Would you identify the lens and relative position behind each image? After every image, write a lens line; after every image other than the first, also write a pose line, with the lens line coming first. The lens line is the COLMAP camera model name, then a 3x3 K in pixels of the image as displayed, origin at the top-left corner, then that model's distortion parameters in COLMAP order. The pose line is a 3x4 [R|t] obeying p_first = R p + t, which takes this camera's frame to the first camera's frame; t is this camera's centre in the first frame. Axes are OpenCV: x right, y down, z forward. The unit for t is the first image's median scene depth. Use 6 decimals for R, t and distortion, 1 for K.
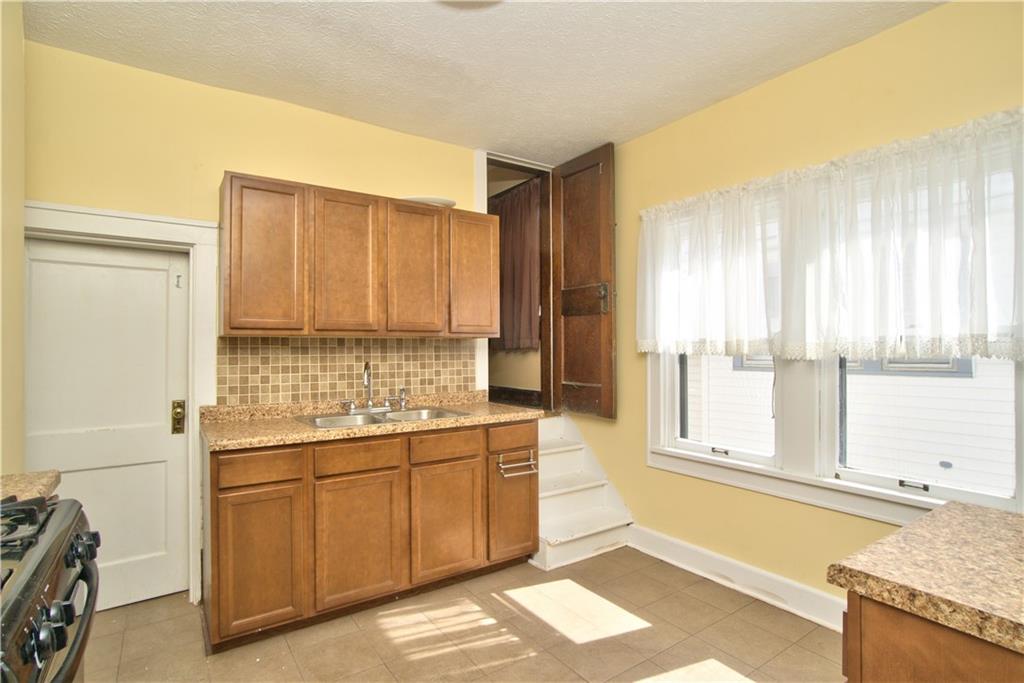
lens RADIAL K [[511.7, 0, 502.2], [0, 511.7, 342.7], [0, 0, 1]] dist [-0.028696, 0.007299]
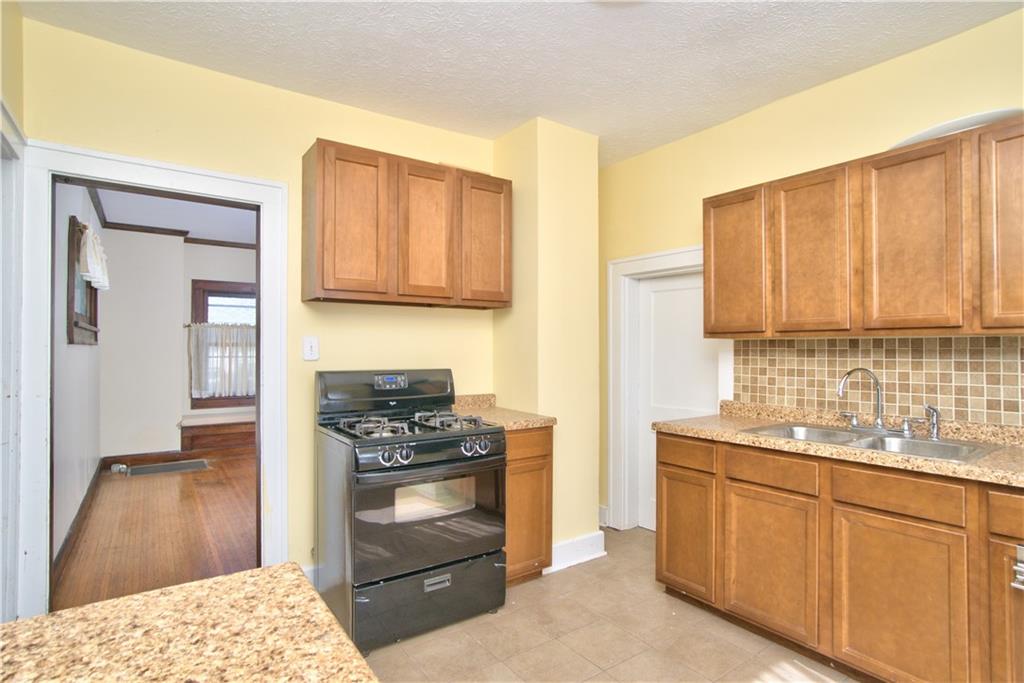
lens RADIAL K [[511.7, 0, 504.3], [0, 511.7, 344.4], [0, 0, 1]] dist [-0.028696, 0.007299]
pose [[0.022954, -0.002996, -0.999732, 0.549697], [0.010396, 0.999942, -0.002758, -0.004058], [0.999682, -0.010330, 0.022984, 0.450426]]
